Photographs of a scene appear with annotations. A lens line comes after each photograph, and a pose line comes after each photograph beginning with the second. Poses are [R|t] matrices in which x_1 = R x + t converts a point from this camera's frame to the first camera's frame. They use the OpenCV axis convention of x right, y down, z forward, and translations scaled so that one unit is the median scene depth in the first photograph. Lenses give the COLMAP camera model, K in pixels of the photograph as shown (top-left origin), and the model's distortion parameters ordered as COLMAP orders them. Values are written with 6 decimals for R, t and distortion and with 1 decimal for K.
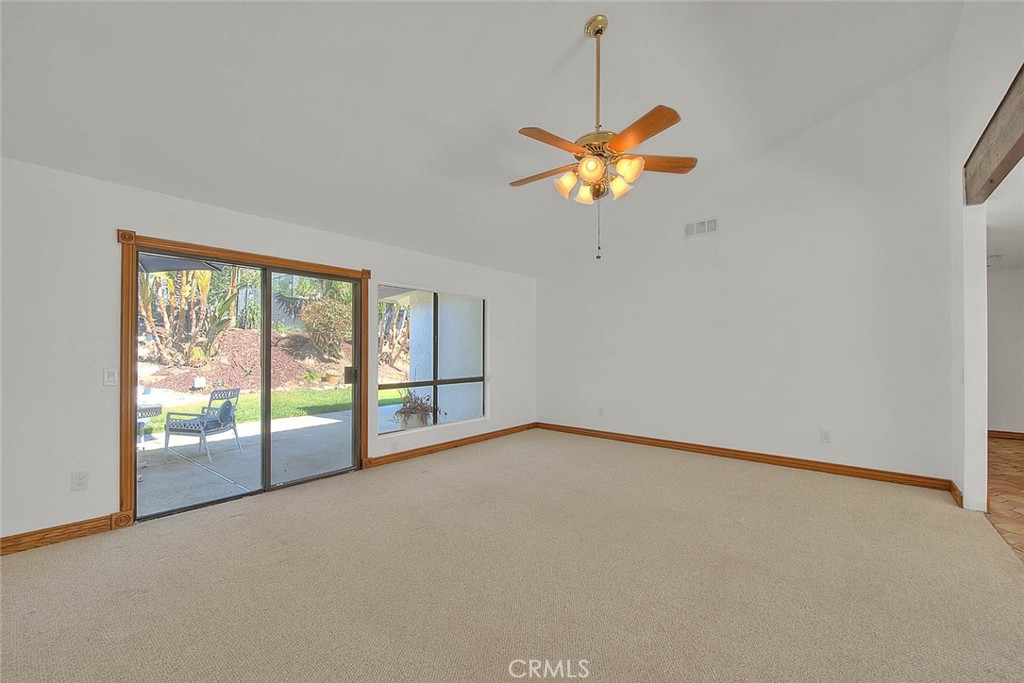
lens RADIAL K [[415.0, 0, 515.4], [0, 415.0, 344.0], [0, 0, 1]] dist [0.012806, 0.000125]
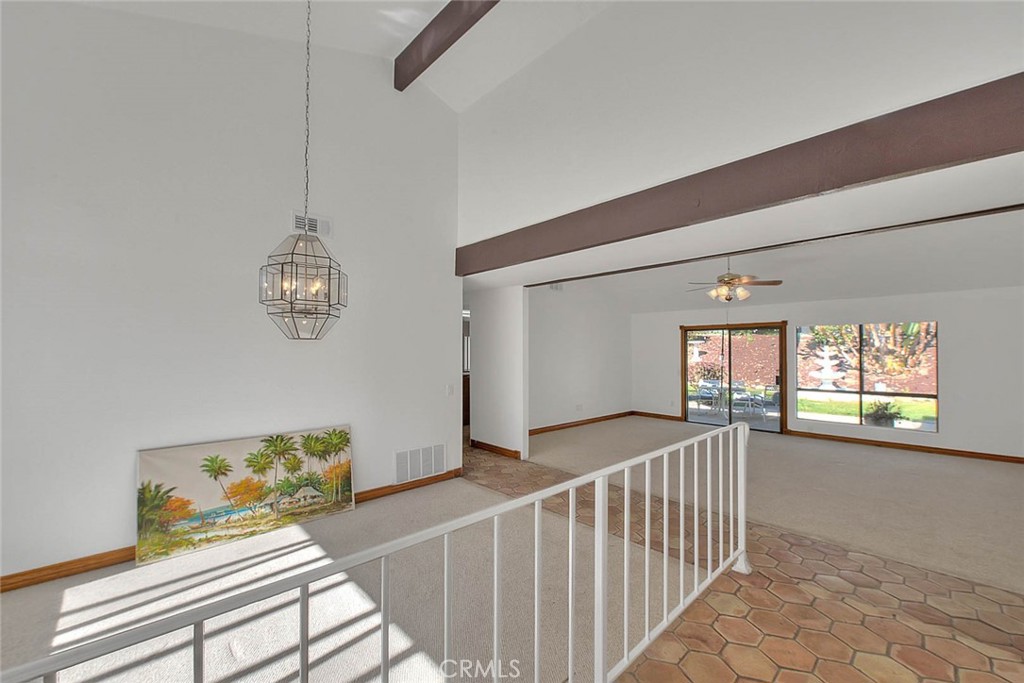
lens RADIAL K [[417.8, 0, 507.3], [0, 417.8, 352.0], [0, 0, 1]] dist [0.000304, 0.000044]
pose [[-0.130647, -0.004943, -0.991417, 1.443918], [0.011741, 0.999910, -0.006533, -0.045000], [0.991359, -0.012493, -0.130577, 0.089112]]
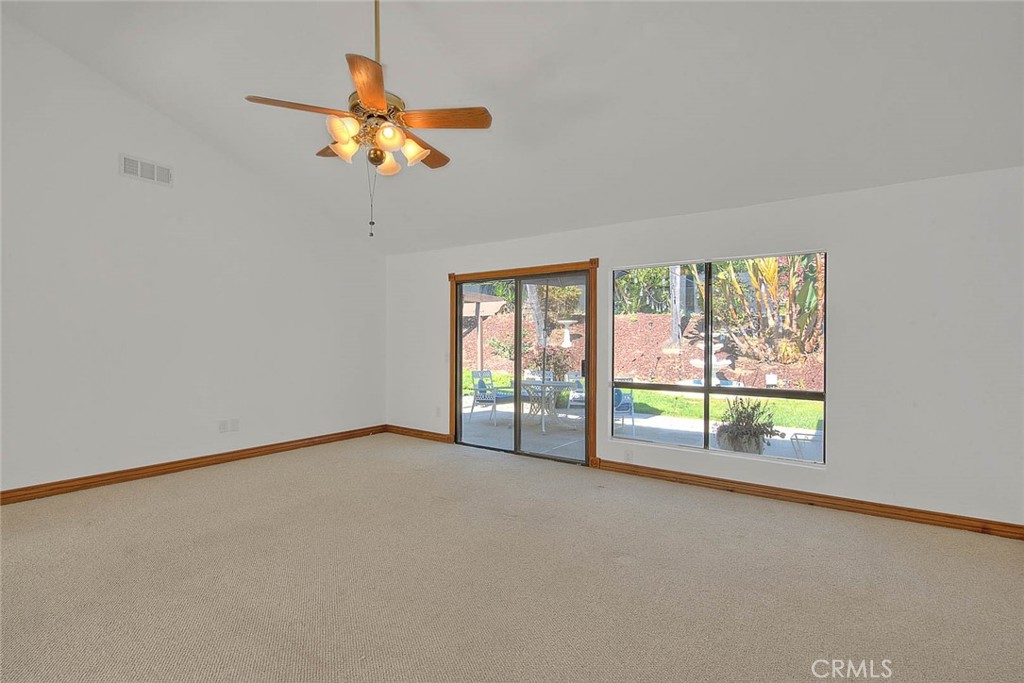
lens RADIAL K [[495.4, 0, 512.0], [0, 495.4, 341.5], [0, 0, 1]] dist [0.040535, 0.000158]
pose [[0.086881, -0.004534, -0.996208, 0.726823], [0.006473, 0.999971, -0.003987, 0.013506], [0.996198, -0.006102, 0.086908, 0.687658]]
